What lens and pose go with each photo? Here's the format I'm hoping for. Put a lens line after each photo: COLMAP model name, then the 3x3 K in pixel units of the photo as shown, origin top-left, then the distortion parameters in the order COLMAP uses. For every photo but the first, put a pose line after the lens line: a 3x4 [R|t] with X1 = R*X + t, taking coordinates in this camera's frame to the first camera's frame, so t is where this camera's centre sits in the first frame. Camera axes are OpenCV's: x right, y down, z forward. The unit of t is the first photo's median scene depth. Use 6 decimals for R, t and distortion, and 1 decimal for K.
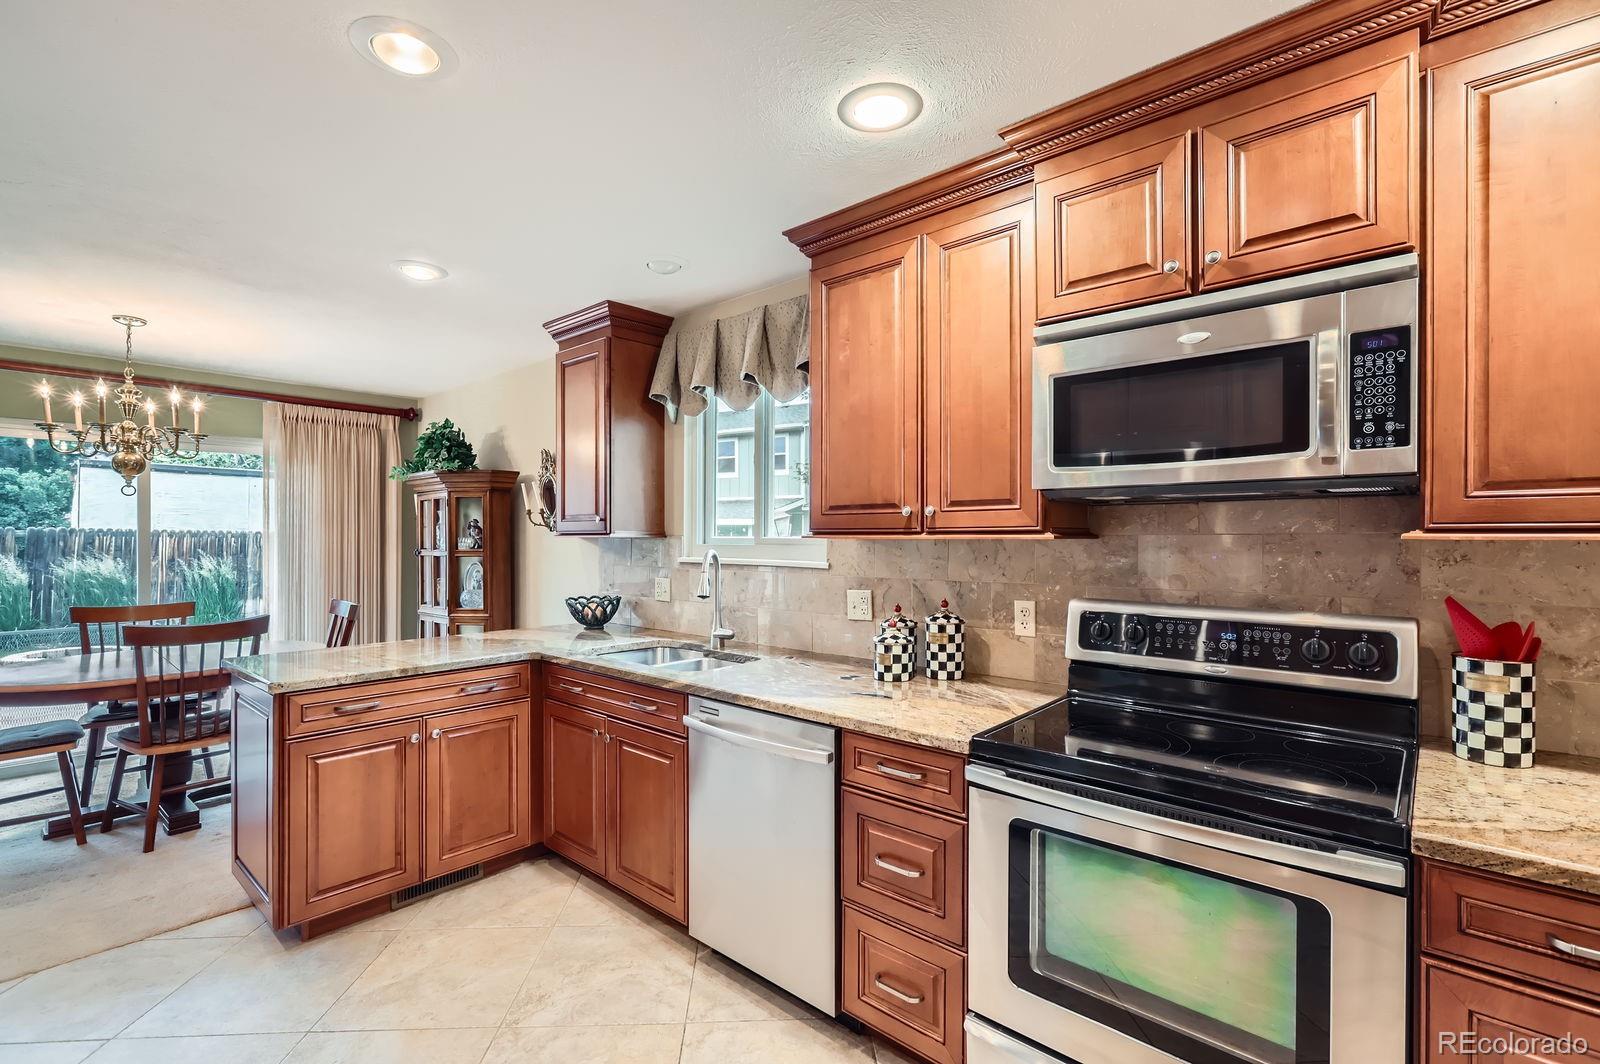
lens RADIAL K [[735.1, 0, 814.6], [0, 735.1, 537.2], [0, 0, 1]] dist [-0.002039, 0.000185]
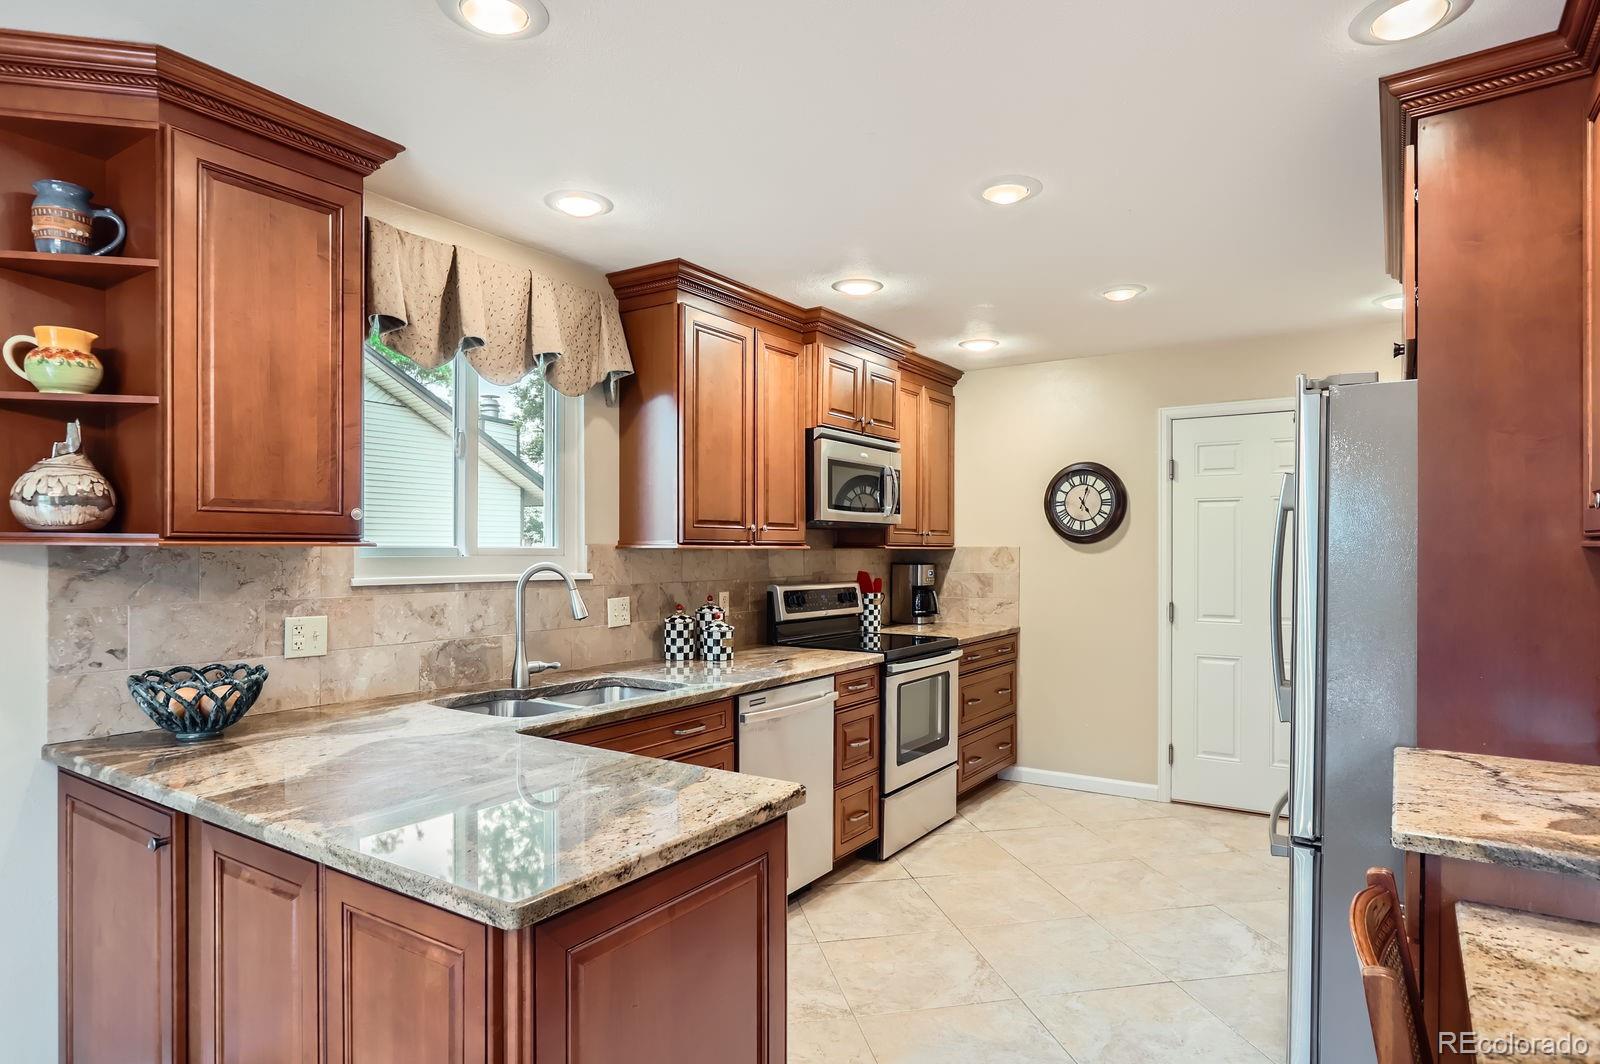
lens RADIAL K [[888.1, 0, 797.7], [0, 888.1, 548.6], [0, 0, 1]] dist [0.000078, -0.000092]
pose [[-0.125816, -0.001703, 0.992052, -1.037332], [-0.002061, 0.999997, 0.001456, -0.000151], [-0.992052, -0.001862, -0.125819, 0.769835]]
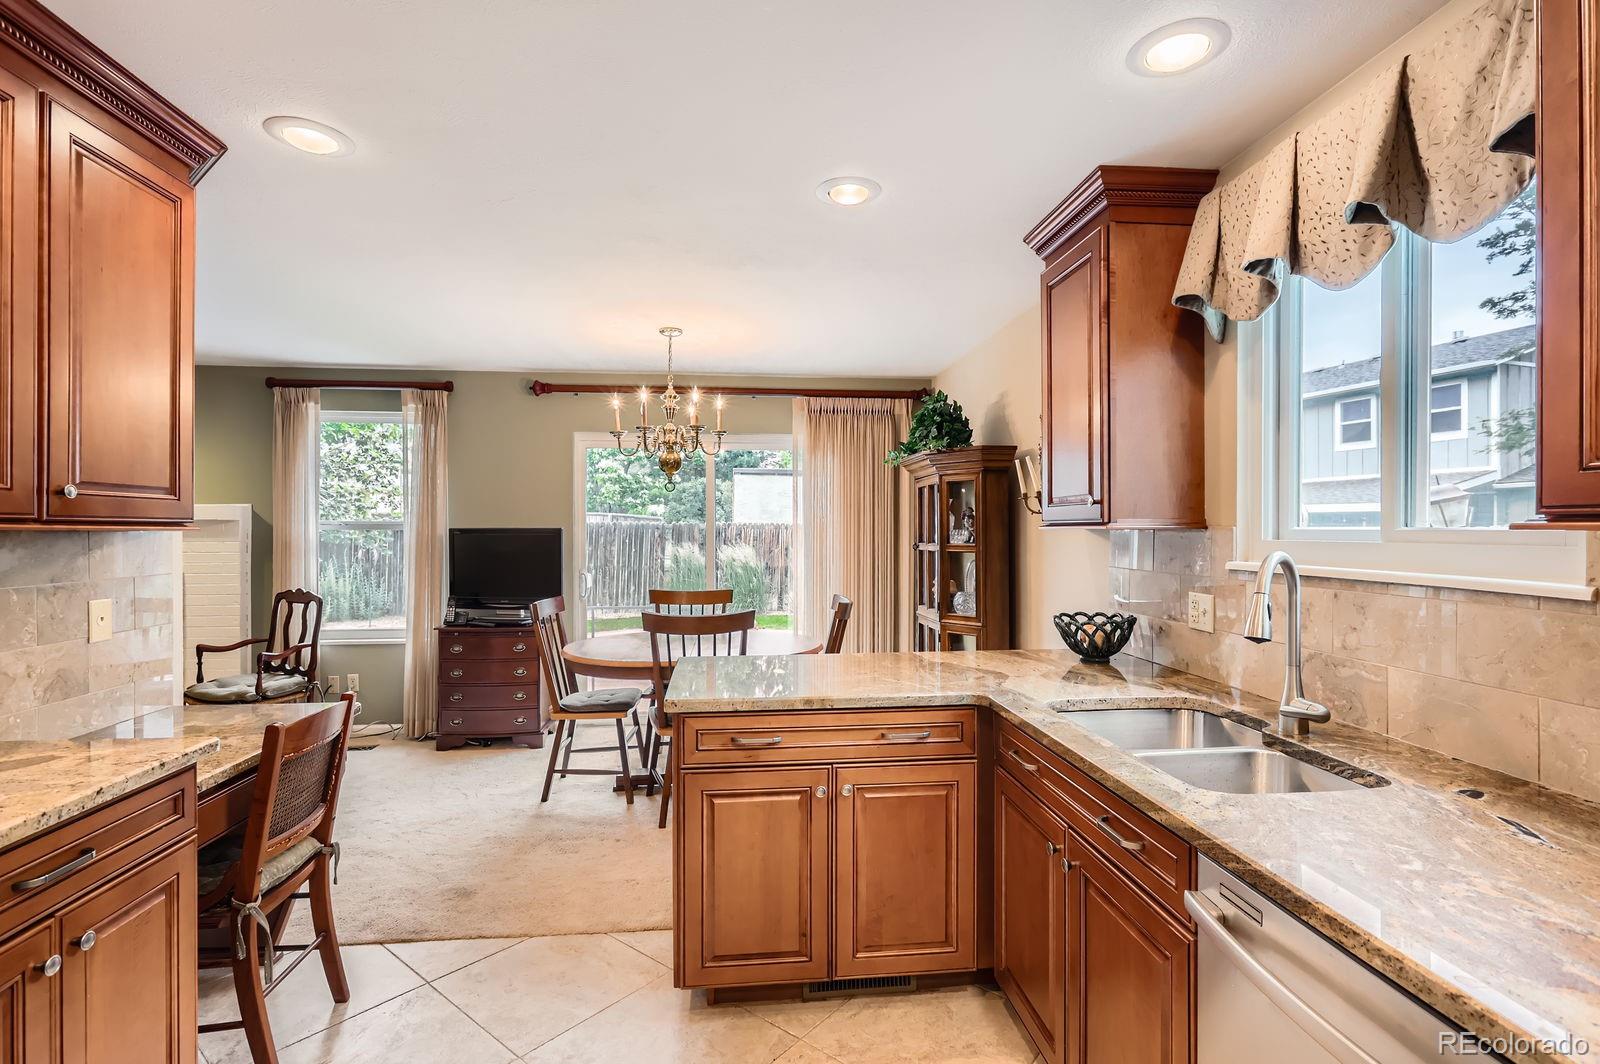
lens RADIAL K [[762.6, 0, 800.0], [0, 762.6, 532.0], [0, 0, 1]] dist [-0.011862, 0.005104]
pose [[0.726936, 0.001274, -0.686704, -0.011681], [0.001741, 0.999992, 0.003699, -0.000094], [0.686703, -0.003885, 0.726928, 0.320223]]
